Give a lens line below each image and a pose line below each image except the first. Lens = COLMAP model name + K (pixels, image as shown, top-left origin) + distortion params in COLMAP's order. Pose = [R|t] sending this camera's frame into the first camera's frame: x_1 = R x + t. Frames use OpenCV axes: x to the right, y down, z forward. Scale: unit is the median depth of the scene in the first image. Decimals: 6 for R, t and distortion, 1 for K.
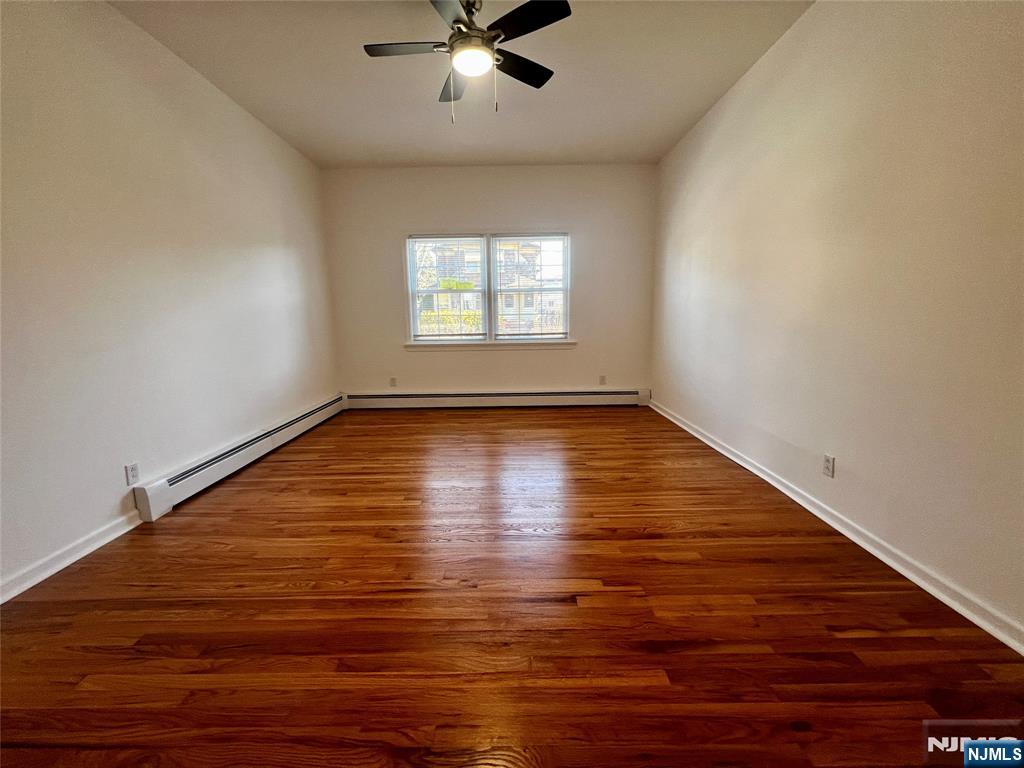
lens RADIAL K [[408.6, 0, 513.8], [0, 408.6, 380.3], [0, 0, 1]] dist [-0.002989, 0.000692]
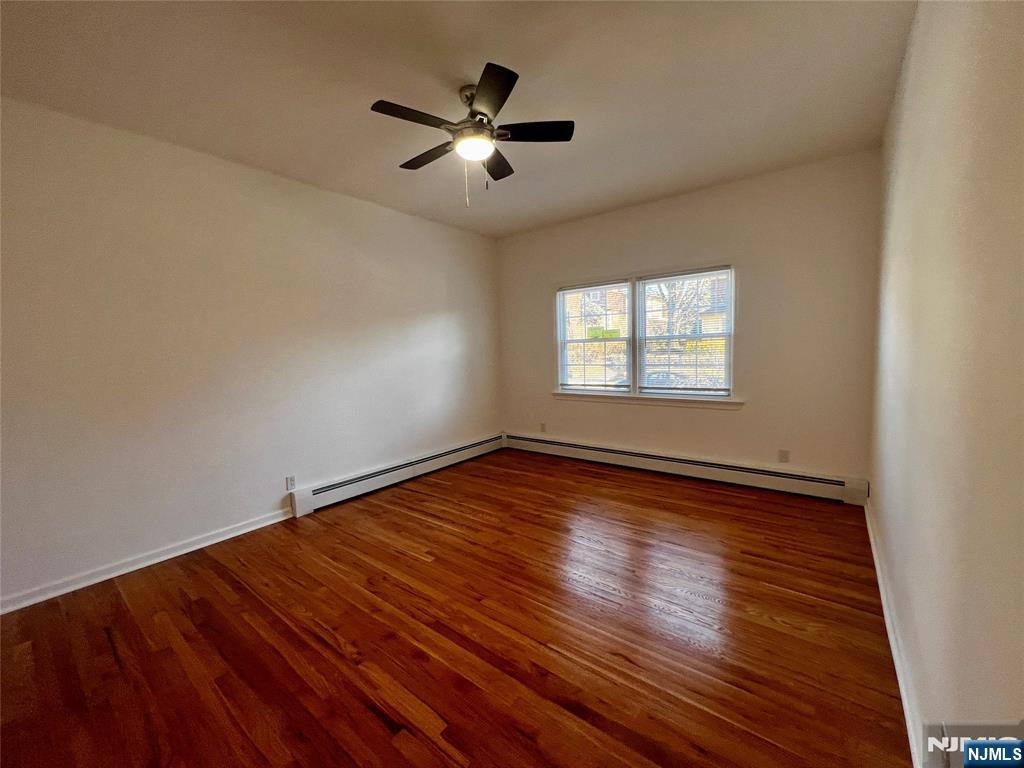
lens RADIAL K [[408.6, 0, 512.2], [0, 408.6, 379.3], [0, 0, 1]] dist [-0.002989, 0.000692]
pose [[0.785465, 0.036050, -0.617855, 0.352826], [-0.078502, 0.996042, -0.041682, -0.086699], [0.613907, 0.081243, 0.785186, 0.157193]]
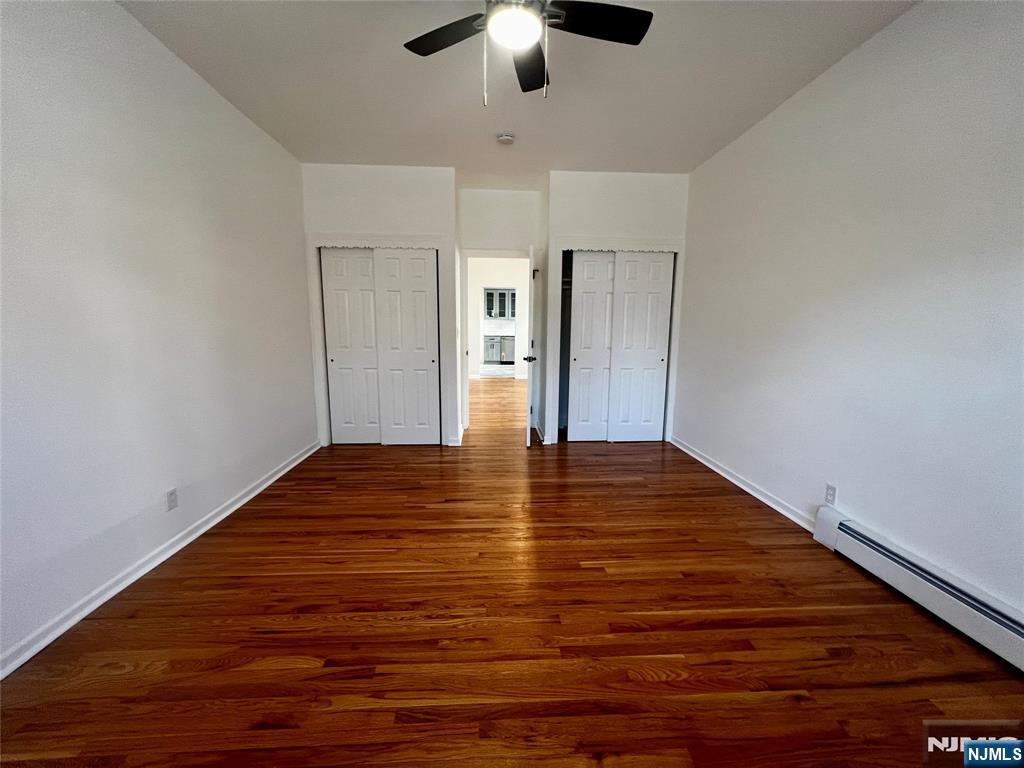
lens RADIAL K [[408.6, 0, 512.7], [0, 408.6, 386.6], [0, 0, 1]] dist [-0.002989, 0.000692]
pose [[-0.998652, 0.016812, -0.049109, -0.027601], [0.000815, 0.951054, 0.309023, -0.208453], [0.051901, 0.308566, -0.949786, 1.052573]]
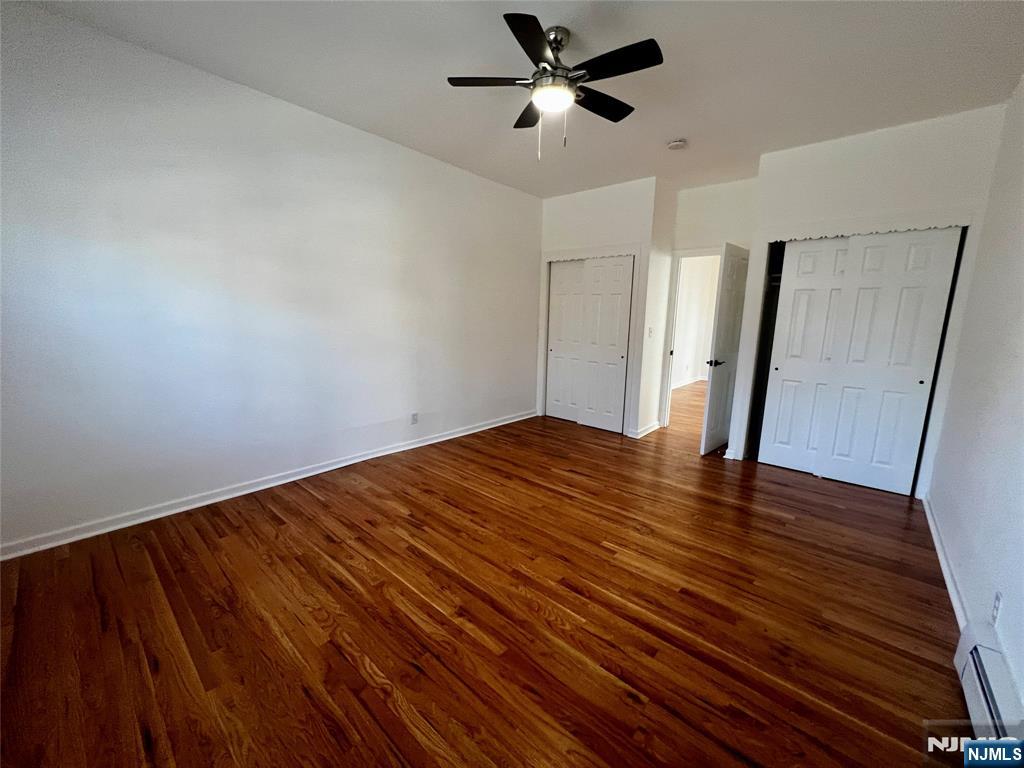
lens RADIAL K [[408.6, 0, 510.4], [0, 408.6, 386.3], [0, 0, 1]] dist [-0.002989, 0.000692]
pose [[-0.742829, -0.116392, 0.659286, -0.411051], [0.095565, 0.956252, 0.276494, -0.217129], [-0.662625, 0.268393, -0.699209, 1.065372]]
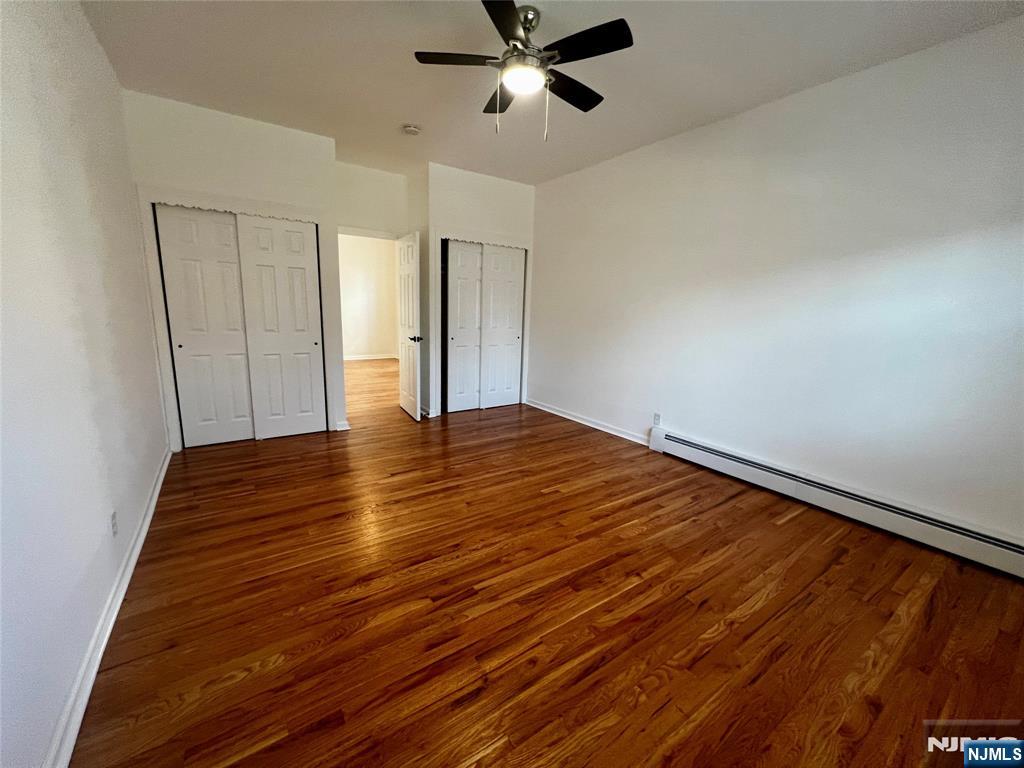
lens RADIAL K [[408.6, 0, 512.3], [0, 408.6, 386.6], [0, 0, 1]] dist [-0.002989, 0.000692]
pose [[-0.826255, 0.100298, -0.554295, 0.288318], [-0.107273, 0.937995, 0.329633, -0.226008], [0.552987, 0.331822, -0.764264, 1.078549]]
